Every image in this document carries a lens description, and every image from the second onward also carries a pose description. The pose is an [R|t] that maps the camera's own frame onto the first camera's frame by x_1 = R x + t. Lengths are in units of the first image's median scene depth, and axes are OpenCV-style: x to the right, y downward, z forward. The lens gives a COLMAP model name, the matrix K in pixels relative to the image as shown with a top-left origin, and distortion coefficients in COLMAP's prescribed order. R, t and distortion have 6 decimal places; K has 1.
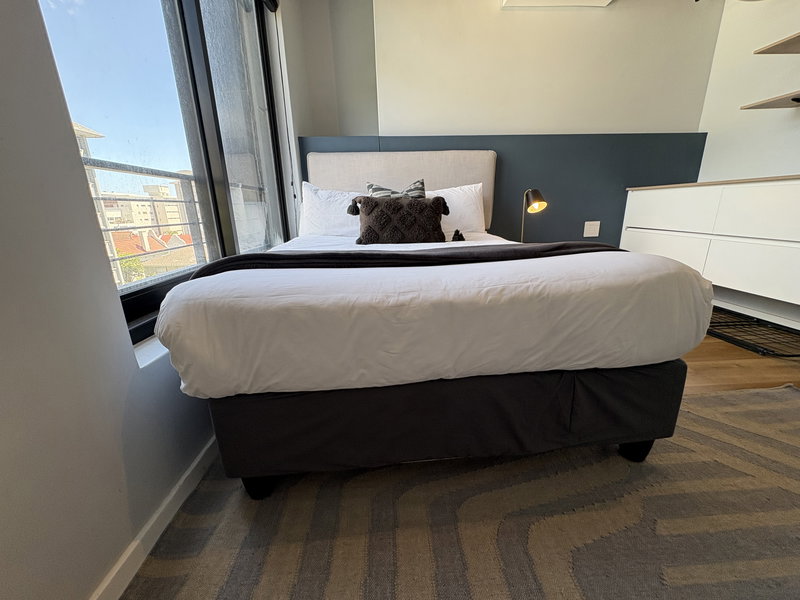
lens RADIAL K [[320.6, 0, 397.7], [0, 320.6, 298.0], [0, 0, 1]] dist [-0.002037, 0.000425]
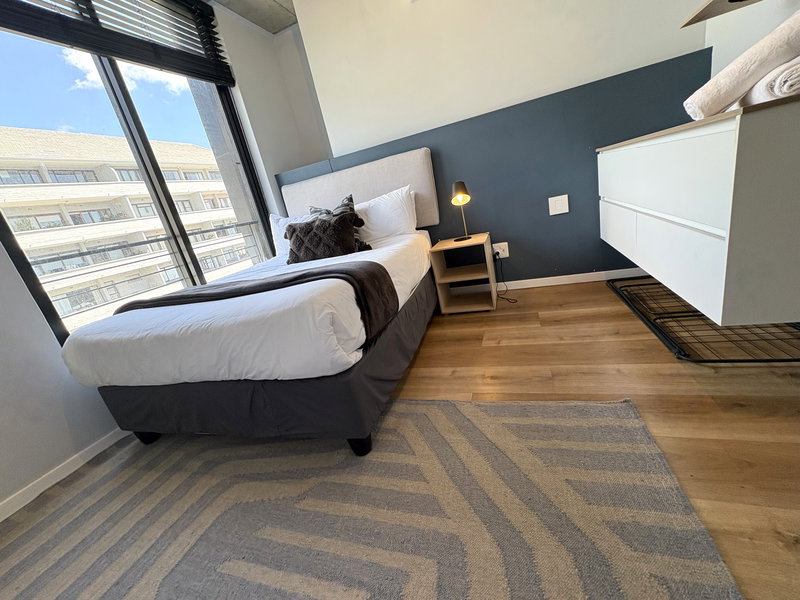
lens RADIAL K [[320.6, 0, 398.3], [0, 320.6, 300.6], [0, 0, 1]] dist [-0.002037, 0.000425]
pose [[0.915566, -0.053660, -0.398572, 0.890247], [0.082945, 0.994946, 0.056583, -0.071382], [0.393522, -0.084866, 0.915390, 0.017212]]
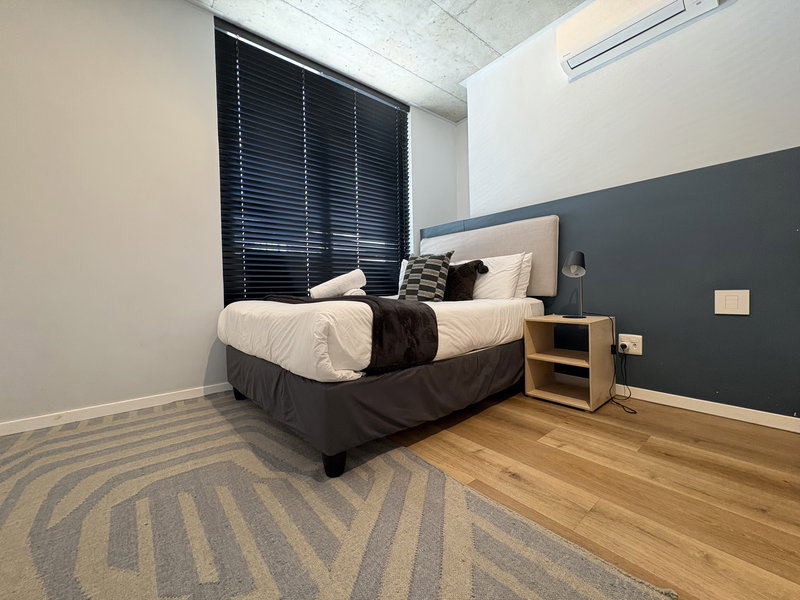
lens RADIAL K [[320.6, 0, 400.0], [0, 320.6, 298.1], [0, 0, 1]] dist [-0.002037, 0.000425]
pose [[0.601043, 0.038186, -0.798304, 1.176593], [-0.212381, 0.970576, -0.113475, -0.029563], [0.770481, 0.237748, 0.591468, 0.226249]]
